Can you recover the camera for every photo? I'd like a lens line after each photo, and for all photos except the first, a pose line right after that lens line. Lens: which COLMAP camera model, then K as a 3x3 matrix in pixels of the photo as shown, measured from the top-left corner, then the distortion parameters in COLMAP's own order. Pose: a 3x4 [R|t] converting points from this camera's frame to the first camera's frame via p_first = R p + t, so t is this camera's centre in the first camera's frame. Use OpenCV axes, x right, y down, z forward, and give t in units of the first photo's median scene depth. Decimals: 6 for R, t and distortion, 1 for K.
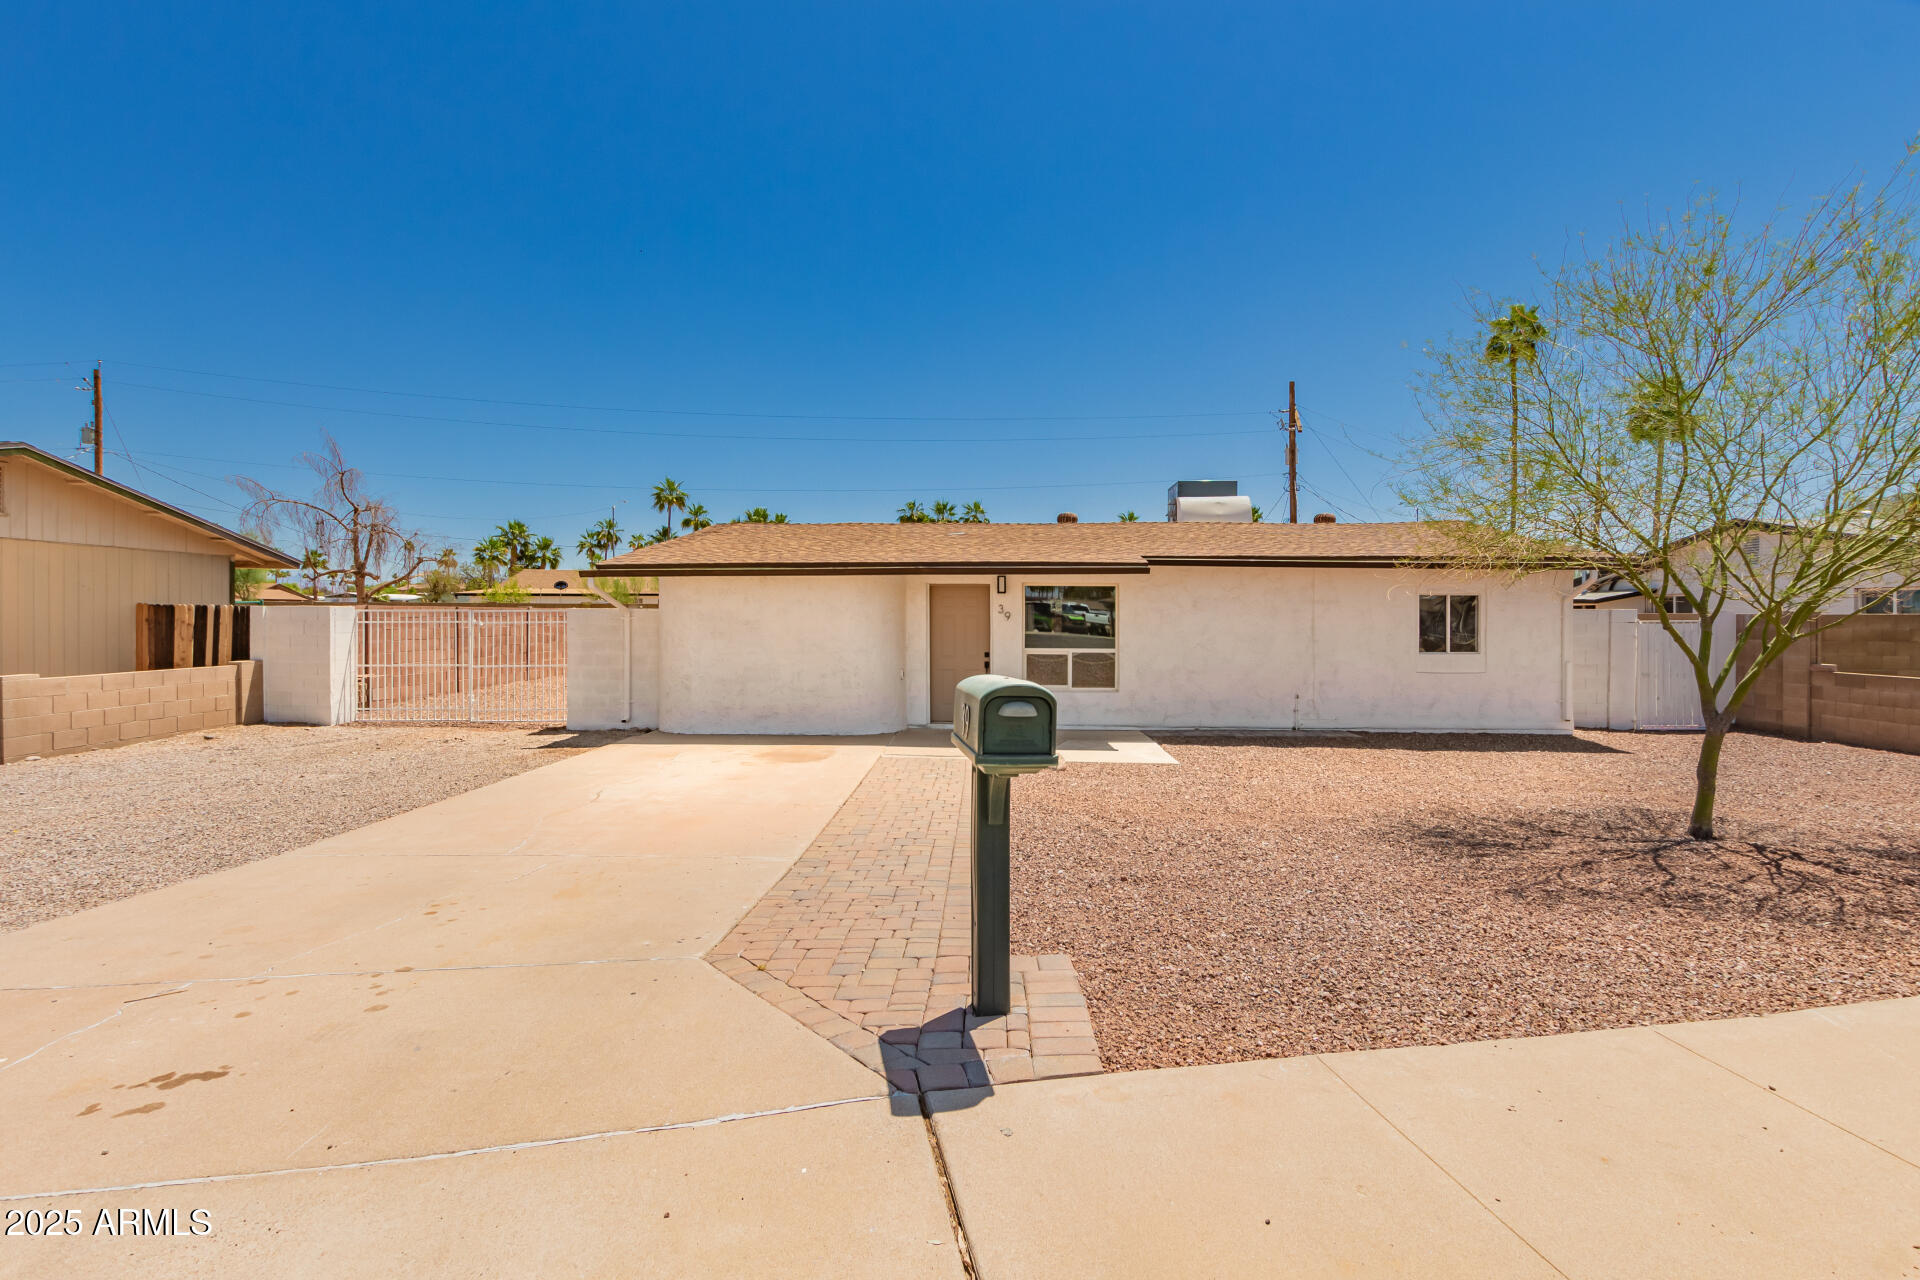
lens RADIAL K [[901.9, 0, 957.8], [0, 901.9, 642.7], [0, 0, 1]] dist [0.005191, -0.001115]
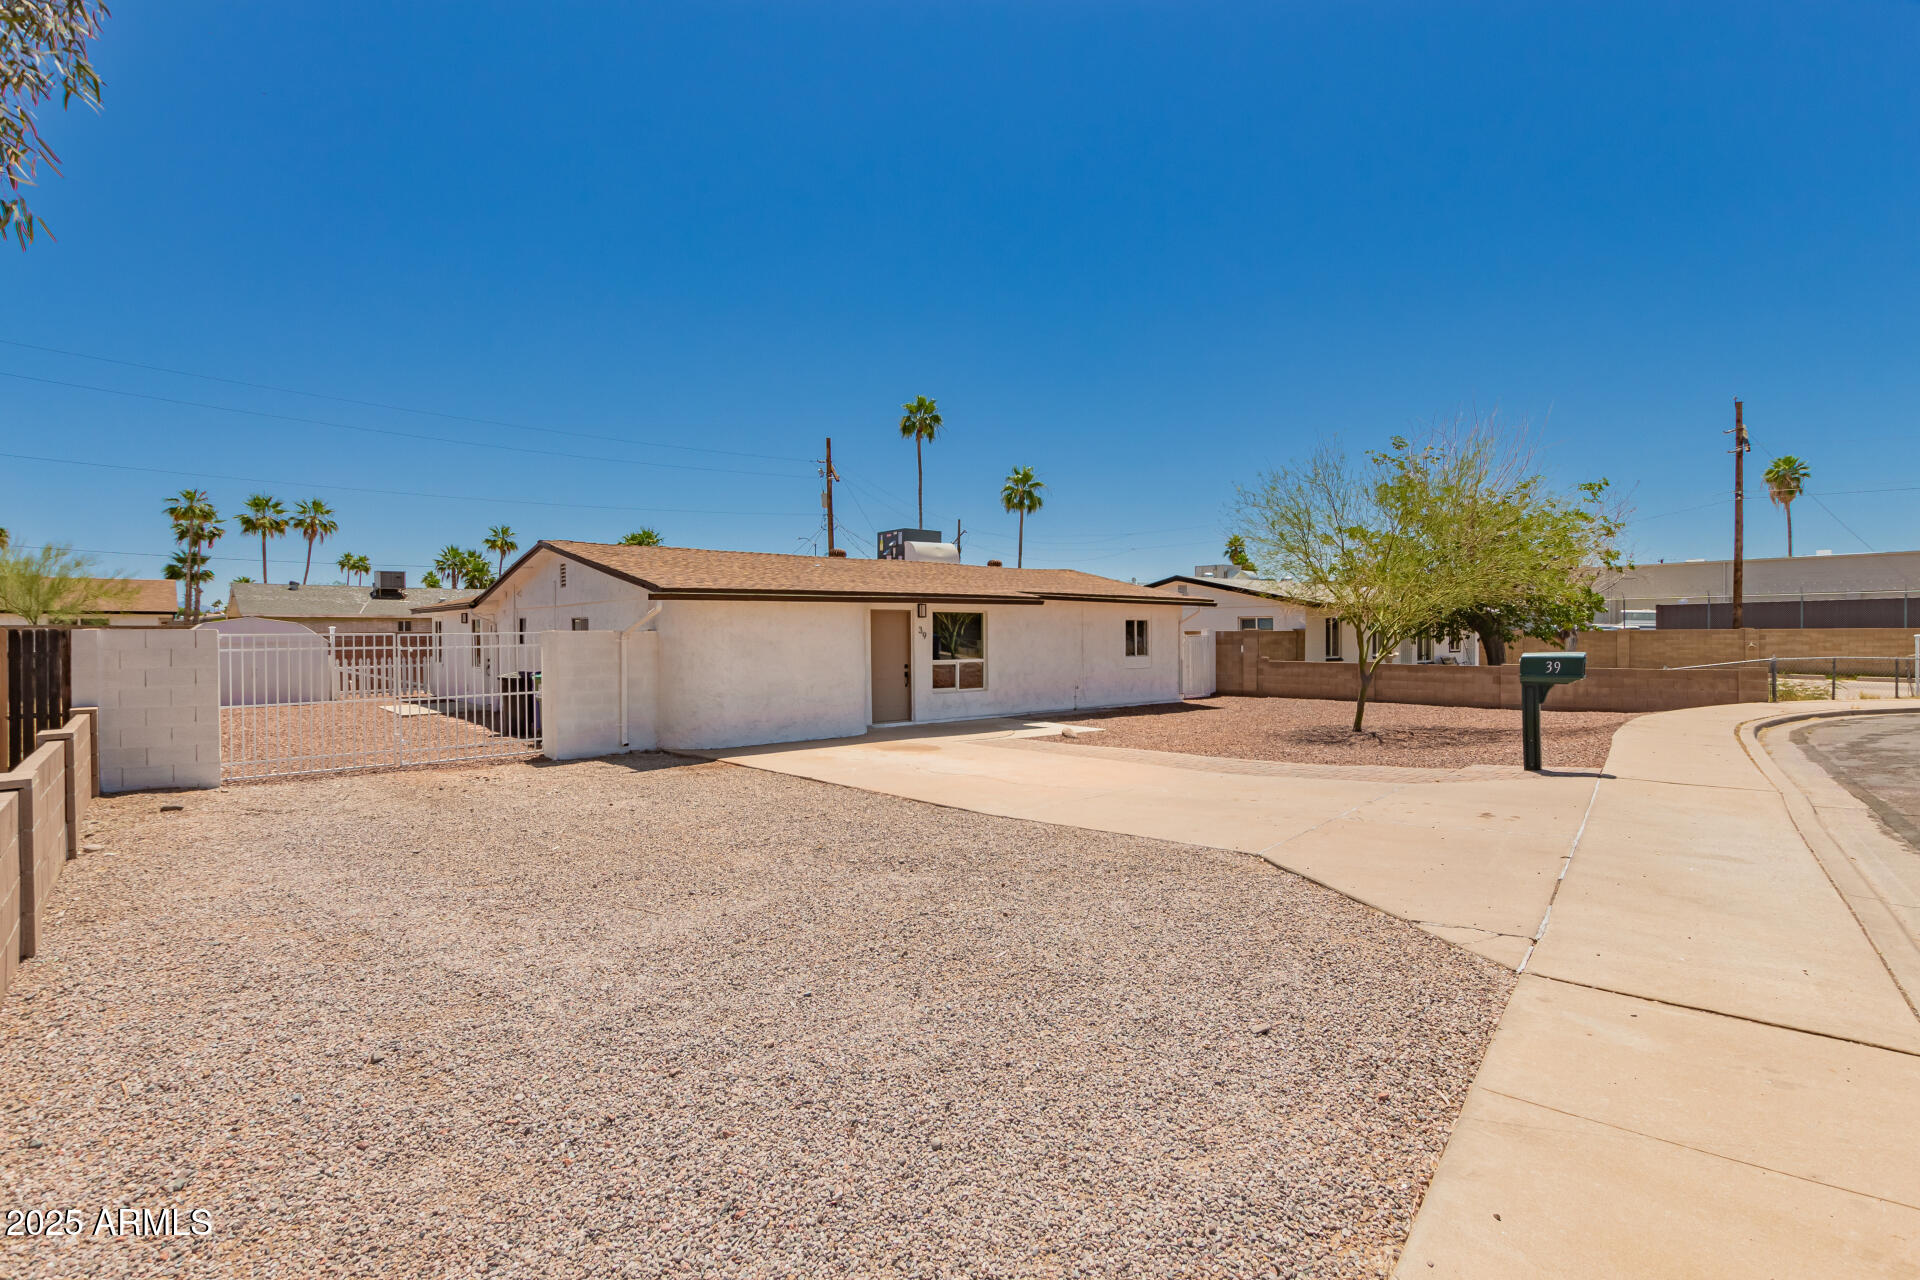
lens RADIAL K [[901.9, 0, 966.0], [0, 901.9, 654.7], [0, 0, 1]] dist [0.005191, -0.001115]
pose [[0.736185, -0.022544, 0.676405, -0.764466], [0.028867, 0.999581, 0.001898, -0.002817], [-0.676164, 0.018129, 0.736528, 0.016294]]
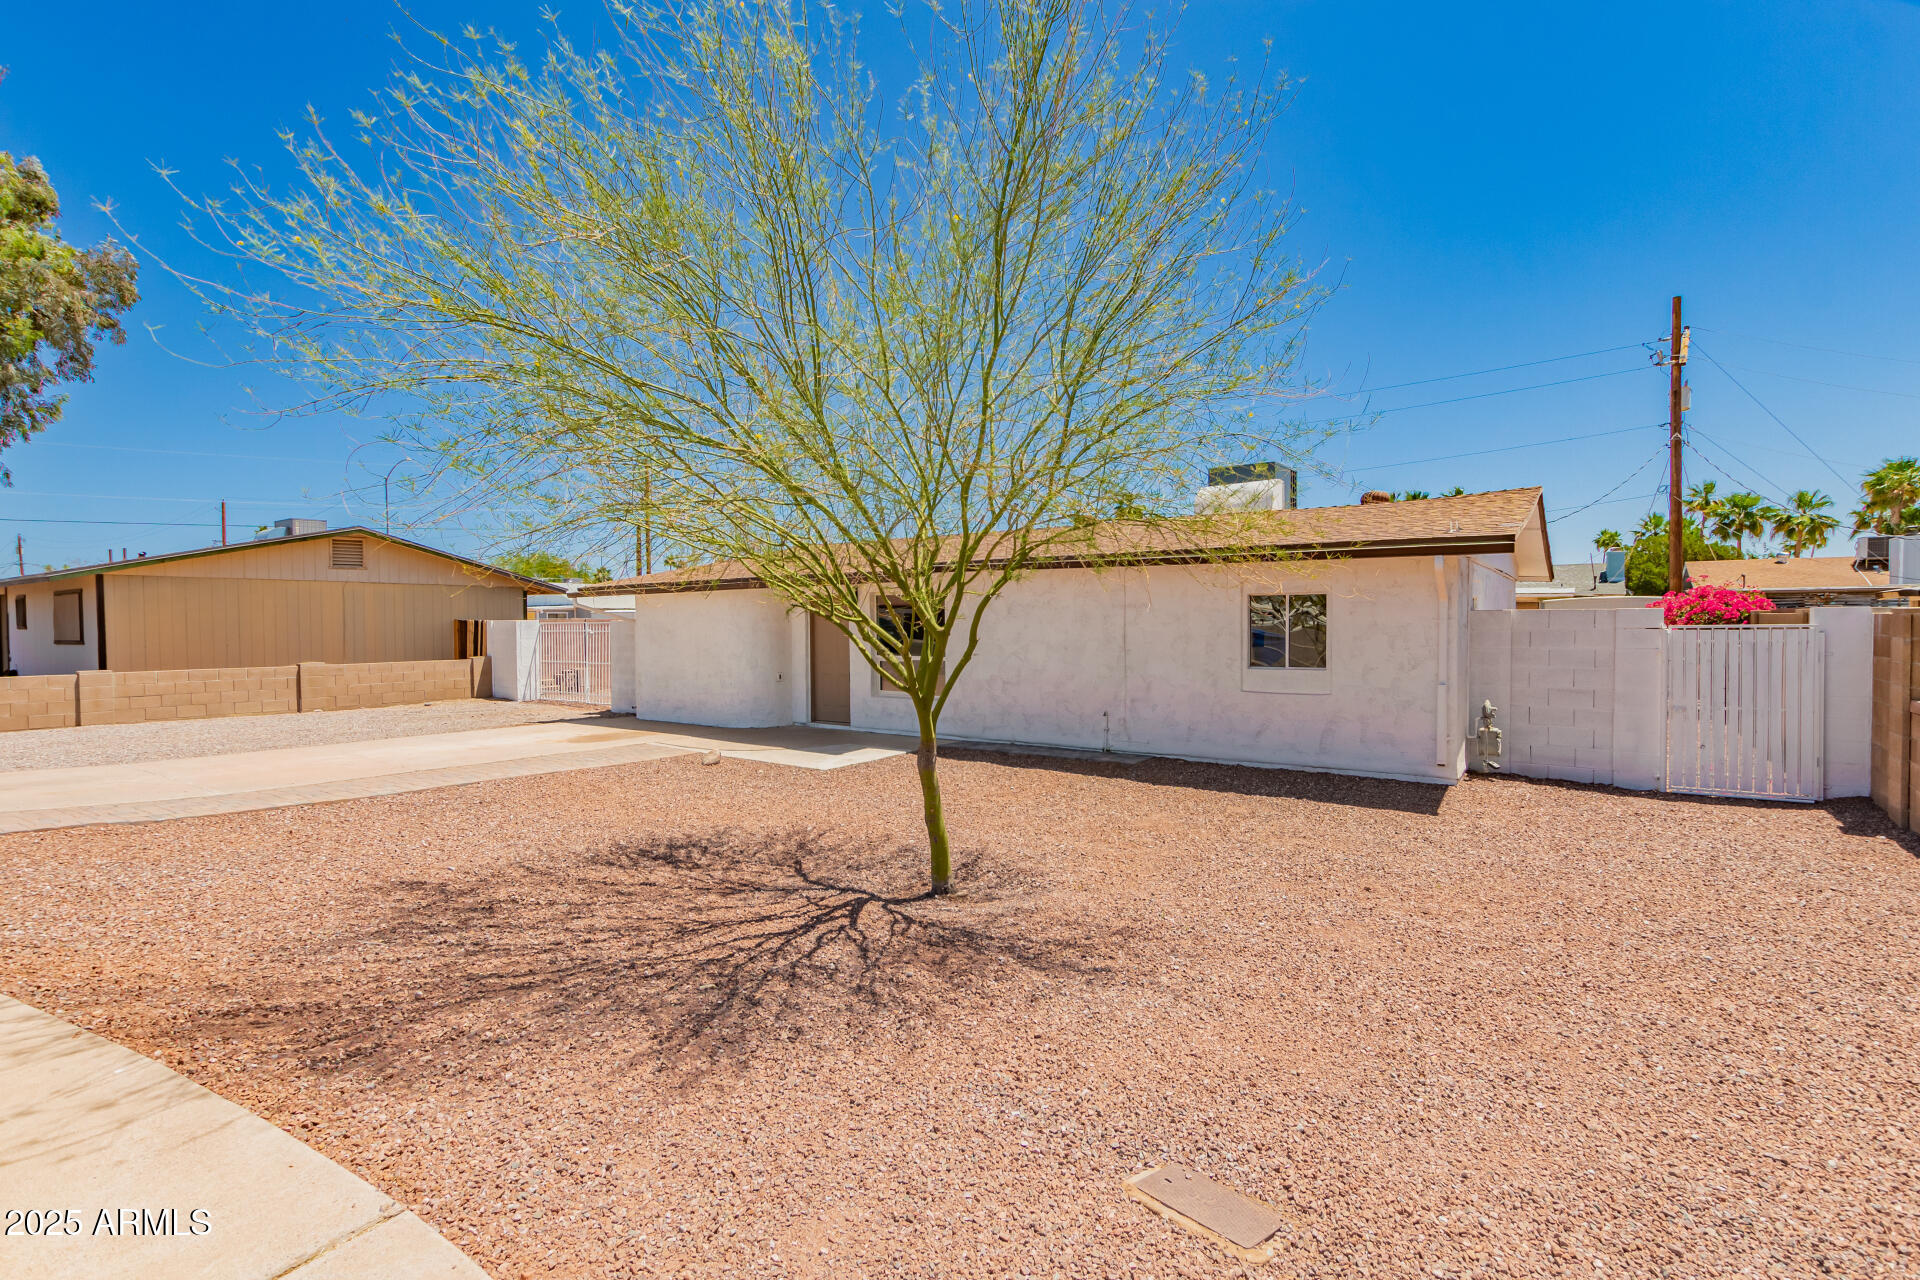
lens RADIAL K [[901.9, 0, 958.0], [0, 901.9, 638.8], [0, 0, 1]] dist [0.005191, -0.001115]
pose [[0.832675, 0.003654, -0.553750, 0.728402], [-0.009761, 0.999920, -0.008079, -0.004818], [0.553676, 0.012132, 0.832644, 0.186190]]
